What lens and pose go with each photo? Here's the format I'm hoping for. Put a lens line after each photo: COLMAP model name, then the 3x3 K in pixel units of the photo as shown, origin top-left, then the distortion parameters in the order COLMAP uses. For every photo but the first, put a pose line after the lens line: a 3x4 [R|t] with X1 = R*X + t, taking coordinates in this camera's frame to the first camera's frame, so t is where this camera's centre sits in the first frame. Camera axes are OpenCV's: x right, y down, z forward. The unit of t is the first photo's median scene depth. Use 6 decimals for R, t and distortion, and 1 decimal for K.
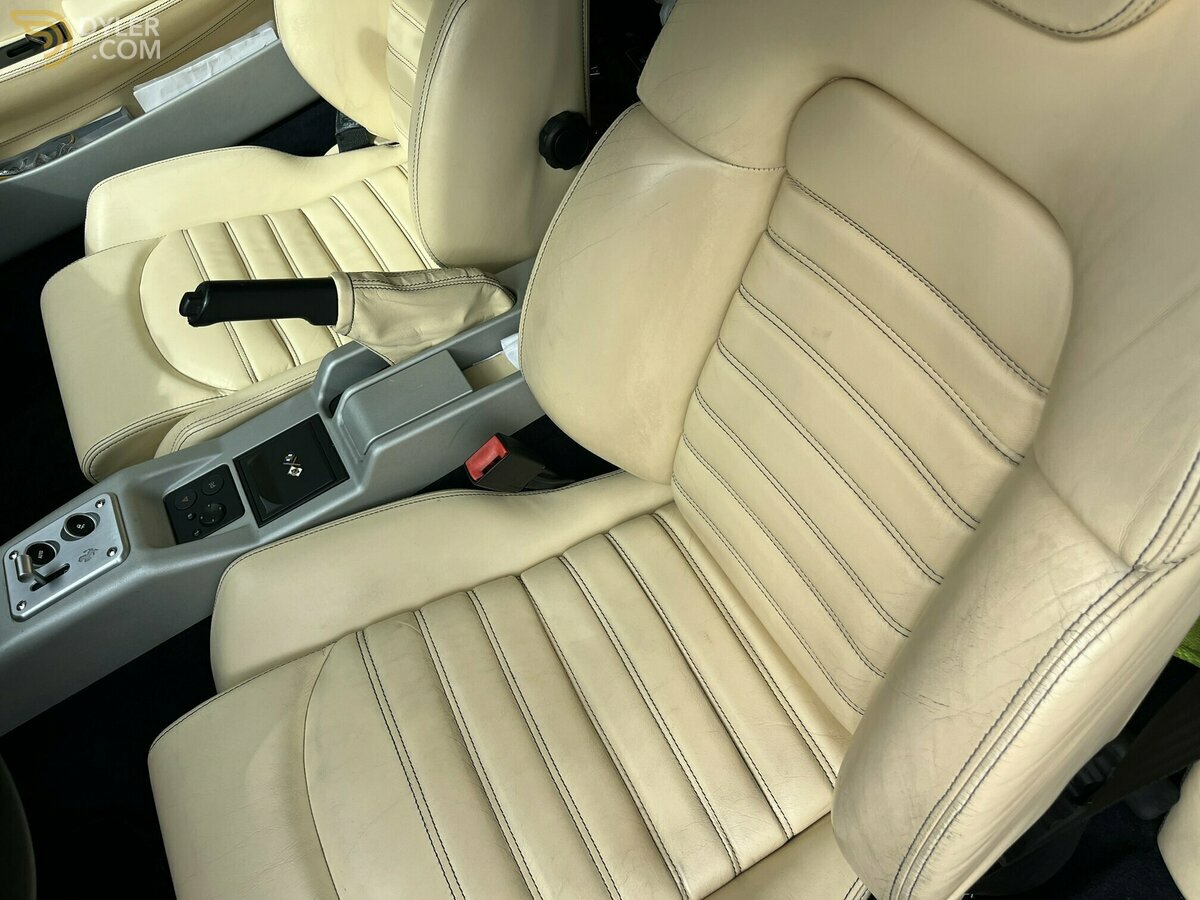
lens RADIAL K [[918.8, 0, 600.0], [0, 918.8, 450.0], [0, 0, 1]] dist [0.058138, -0.096887]
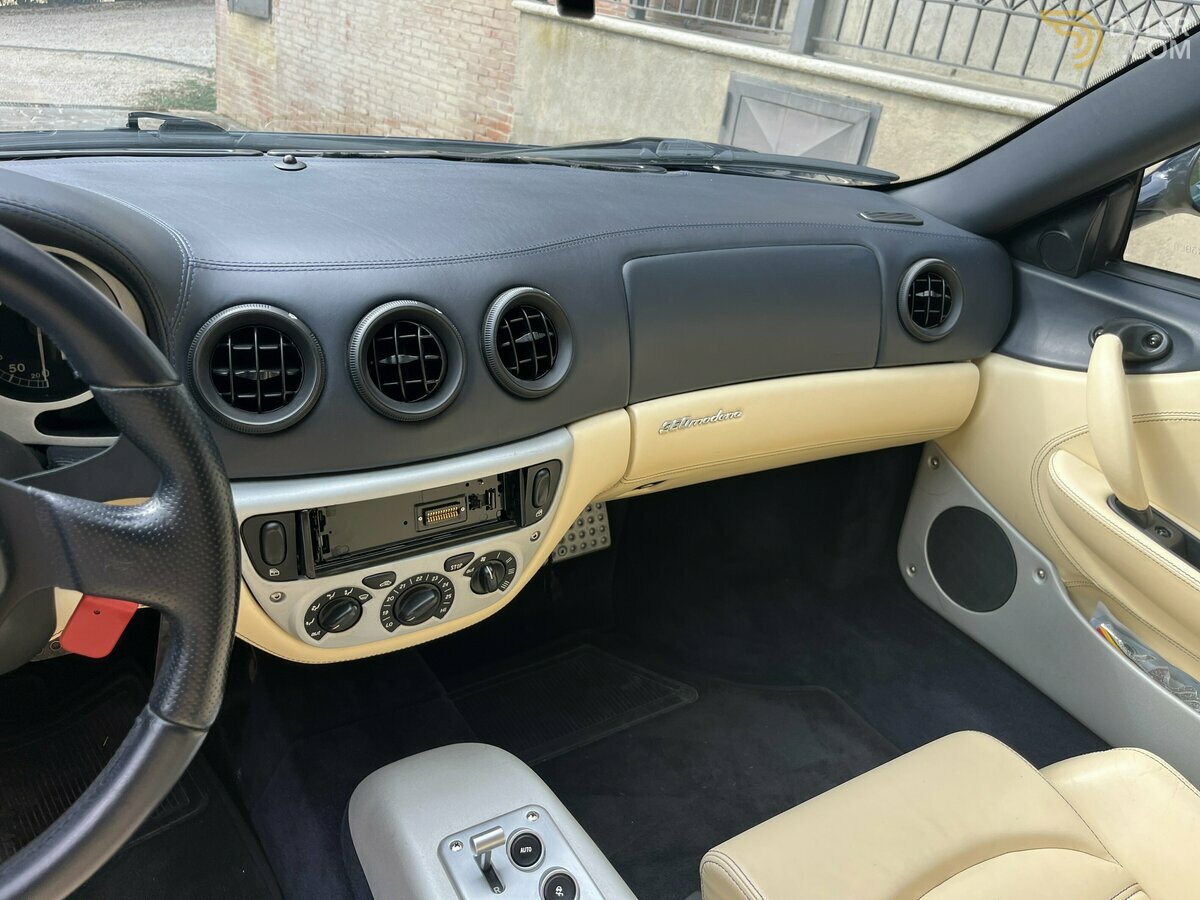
lens RADIAL K [[918.8, 0, 600.0], [0, 918.8, 450.0], [0, 0, 1]] dist [0.058138, -0.096887]
pose [[0.006853, 0.630011, -0.776556, -0.198670], [-0.881294, 0.370760, 0.293016, -0.295395], [0.472519, 0.682366, 0.557766, 0.345248]]
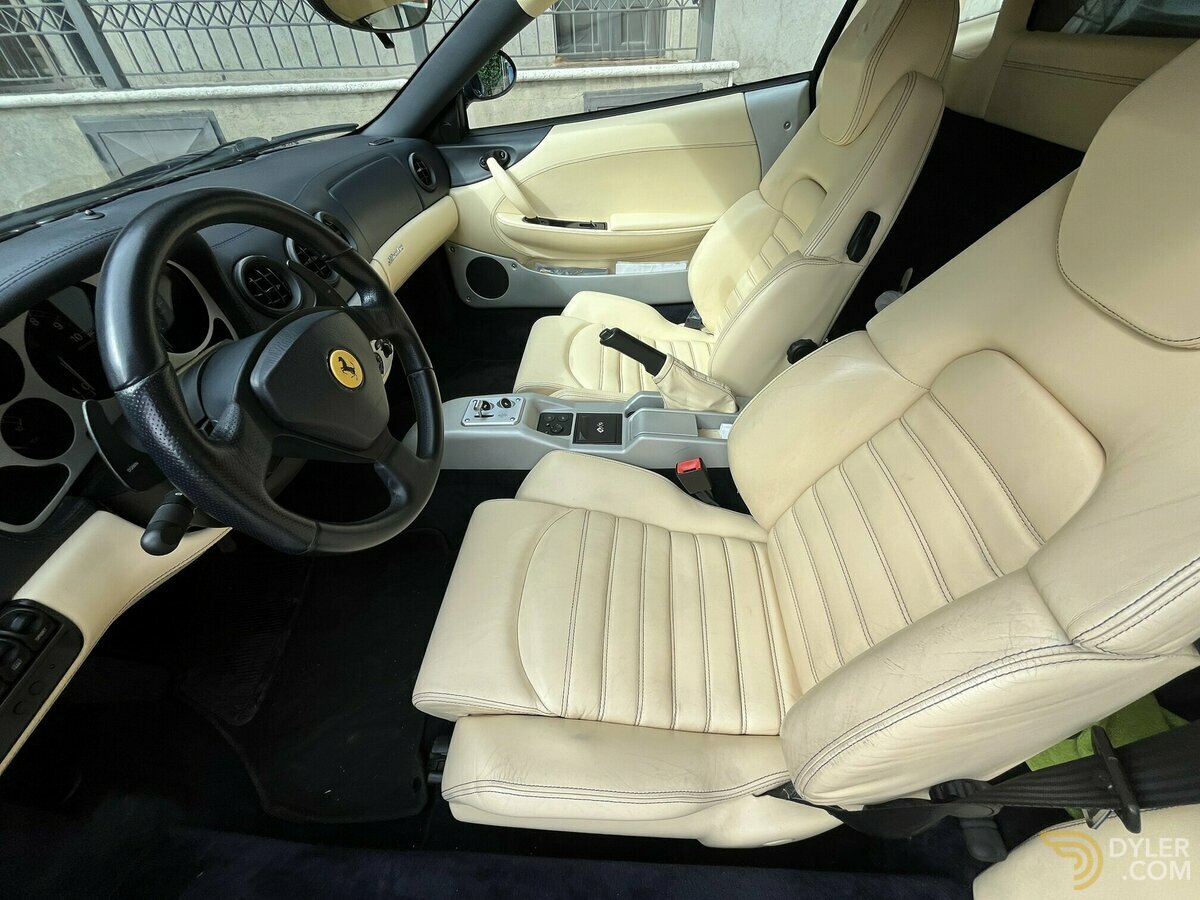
lens RADIAL K [[484.1, 0, 600.0], [0, 484.1, 450.0], [0, 0, 1]] dist [-0.002618, -0.000312]
pose [[0.833810, 0.477445, -0.277141, -0.013833], [-0.515564, 0.852946, -0.081720, 0.150355], [0.197370, 0.211023, 0.957348, -0.012872]]
